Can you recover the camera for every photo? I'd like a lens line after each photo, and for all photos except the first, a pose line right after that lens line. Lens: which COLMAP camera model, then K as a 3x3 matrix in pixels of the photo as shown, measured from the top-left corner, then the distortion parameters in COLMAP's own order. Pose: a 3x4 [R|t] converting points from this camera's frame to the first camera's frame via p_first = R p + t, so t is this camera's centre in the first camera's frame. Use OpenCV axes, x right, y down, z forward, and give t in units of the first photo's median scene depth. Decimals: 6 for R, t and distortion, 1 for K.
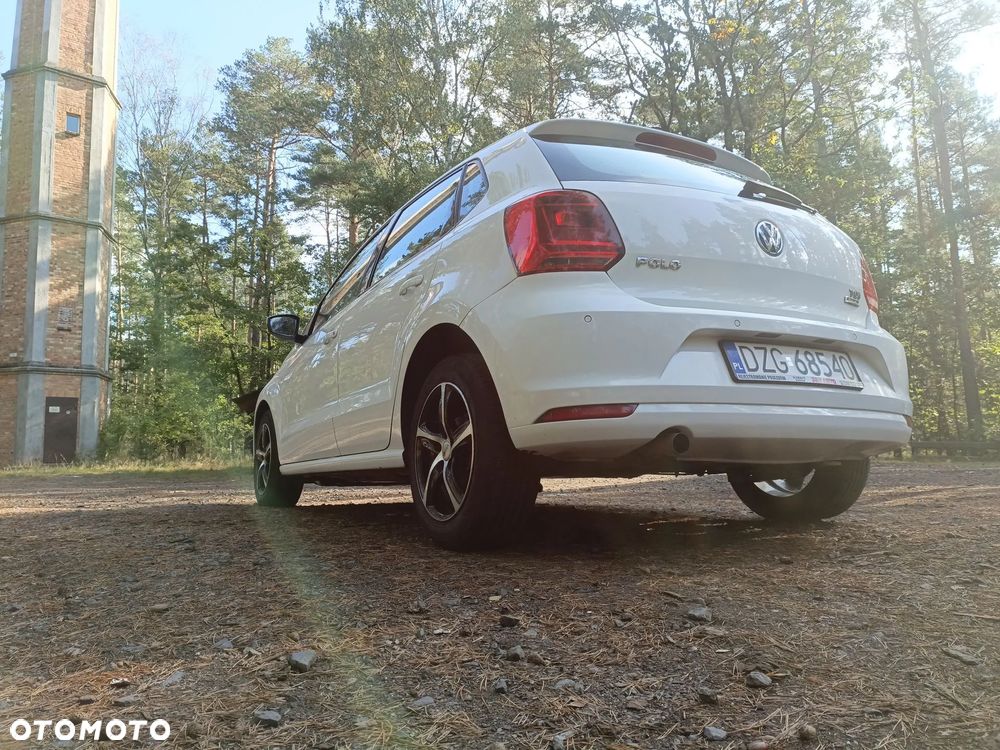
lens RADIAL K [[763.9, 0, 501.8], [0, 763.9, 365.3], [0, 0, 1]] dist [0.055269, -0.073036]
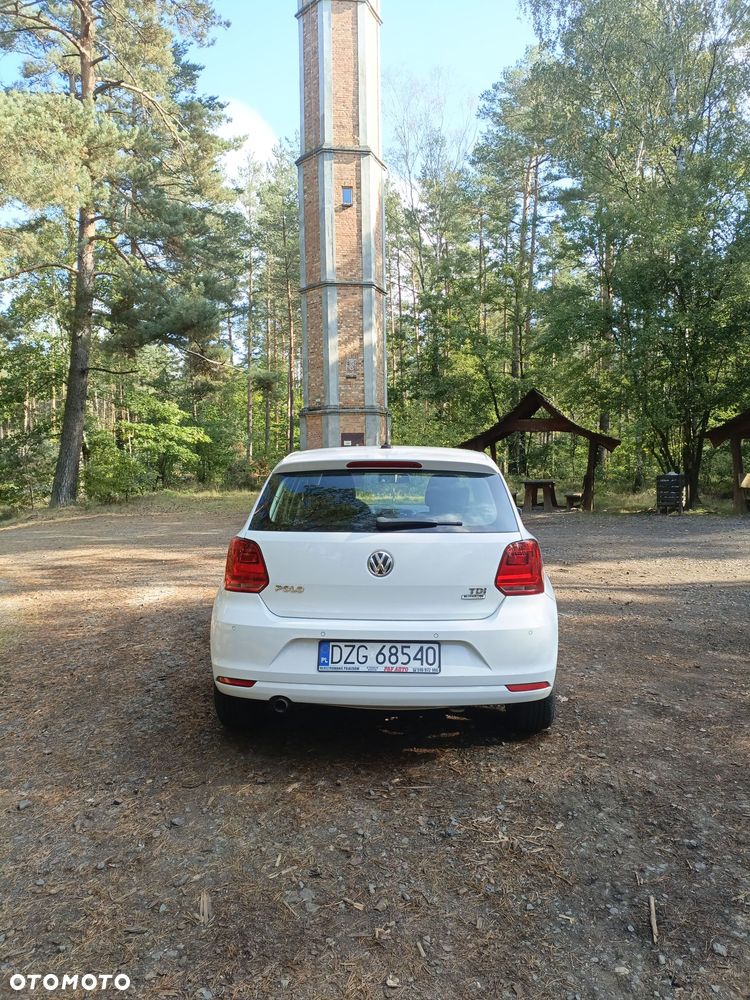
lens RADIAL K [[763.9, 0, 375.0], [0, 763.9, 500.0], [0, 0, 1]] dist [0.055269, -0.073036]
pose [[0.844442, 0.037982, -0.534299, 0.121832], [0.062950, 0.983534, 0.169407, -0.058178], [0.531936, -0.176688, 0.828146, -0.020256]]
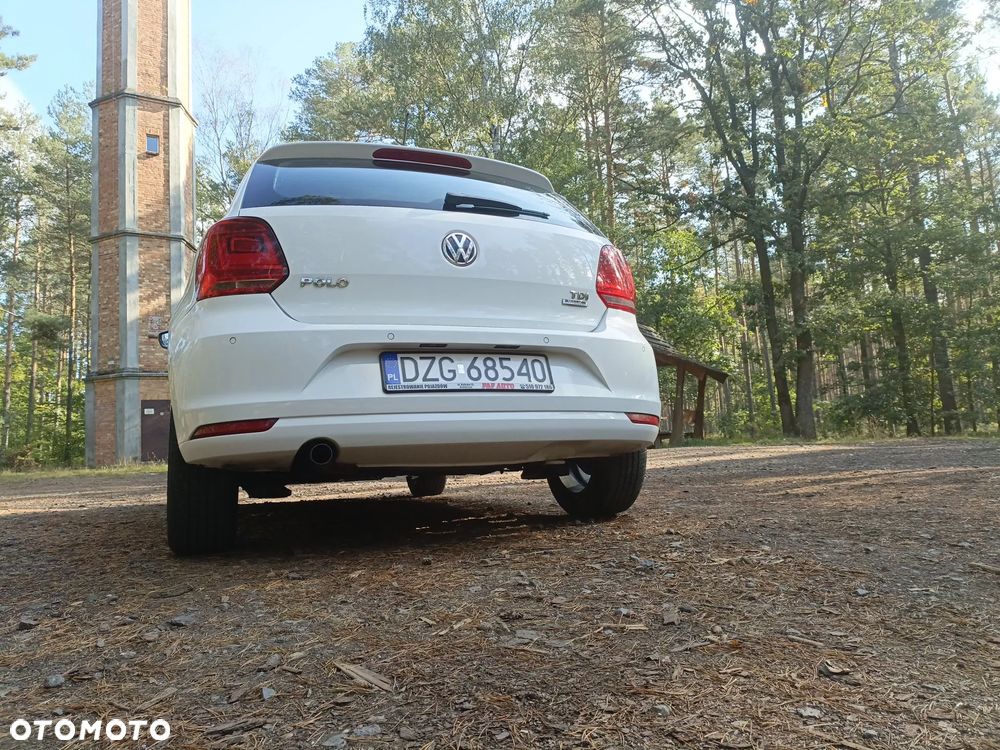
lens RADIAL K [[763.9, 0, 501.8], [0, 763.9, 365.3], [0, 0, 1]] dist [0.055269, -0.073036]
pose [[0.989662, -0.043072, -0.136795, 0.059061], [0.045758, 0.998815, 0.016547, -0.002529], [0.135920, -0.022636, 0.990461, -0.001366]]
